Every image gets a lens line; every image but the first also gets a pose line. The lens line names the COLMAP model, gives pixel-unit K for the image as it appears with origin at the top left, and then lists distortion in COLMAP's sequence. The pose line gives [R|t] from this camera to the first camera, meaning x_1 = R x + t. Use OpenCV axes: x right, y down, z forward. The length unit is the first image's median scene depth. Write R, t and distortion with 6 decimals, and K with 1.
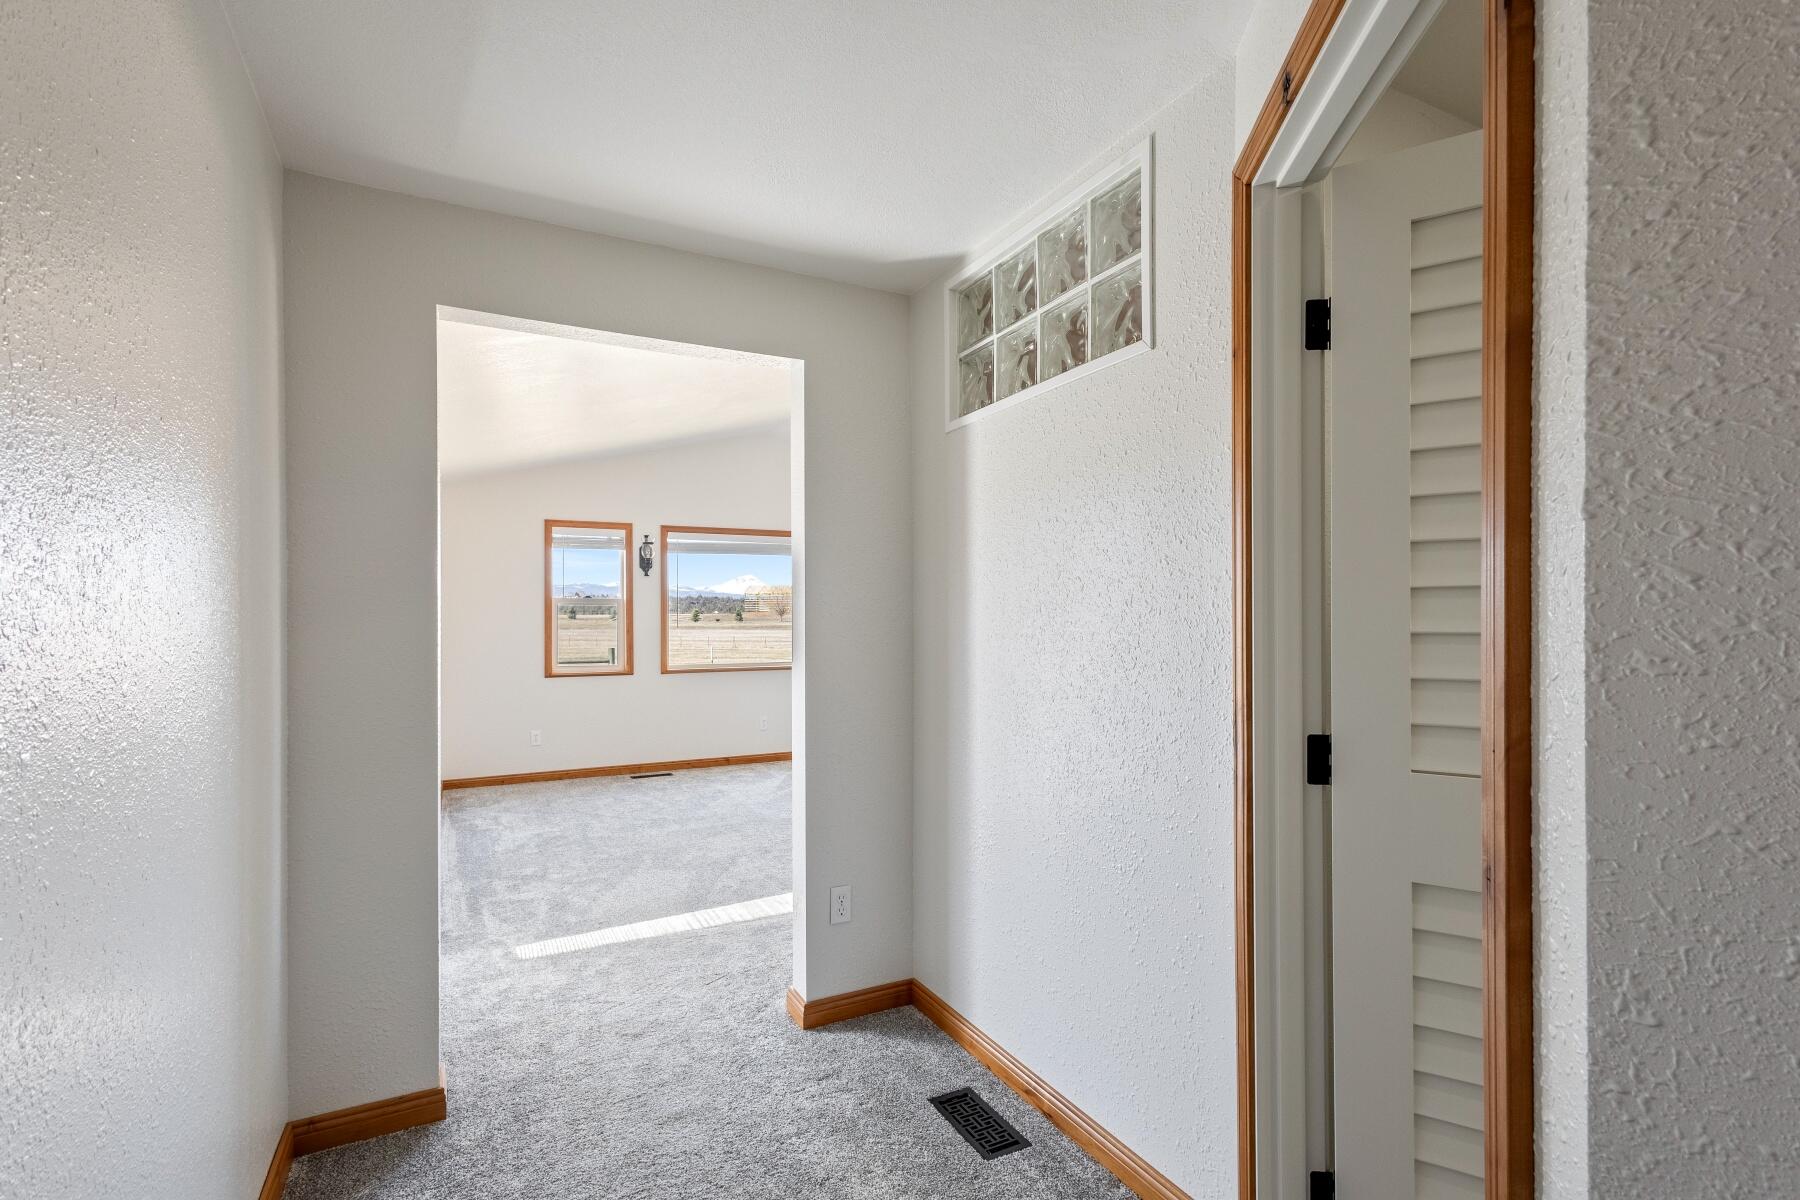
lens RADIAL K [[832.2, 0, 893.9], [0, 832.2, 615.1], [0, 0, 1]] dist [-0.000286, -0.000042]
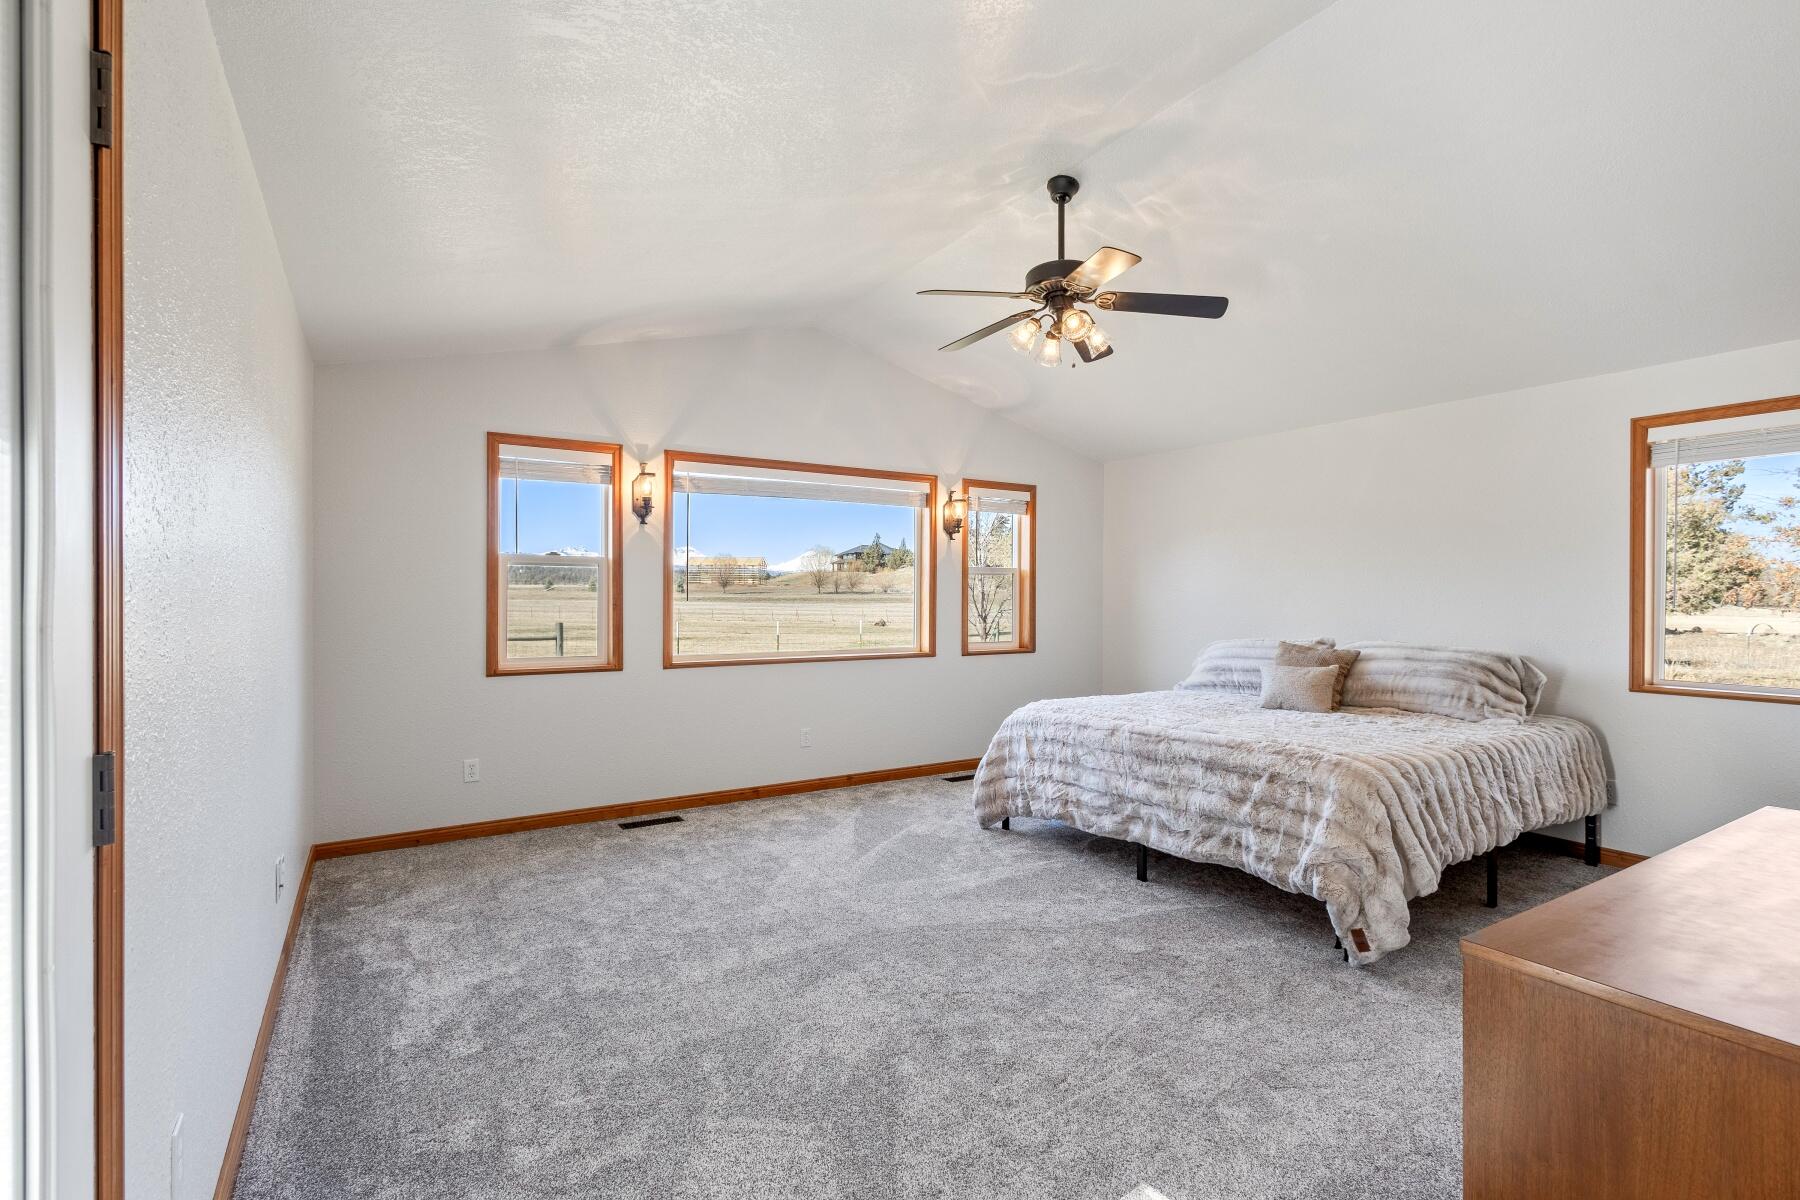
lens RADIAL K [[832.2, 0, 906.7], [0, 832.2, 595.2], [0, 0, 1]] dist [-0.000286, -0.000042]
pose [[0.996622, 0.008780, 0.081657, -0.145529], [-0.009457, 0.999924, 0.007896, 0.003735], [-0.081582, -0.008642, 0.996629, 0.325462]]
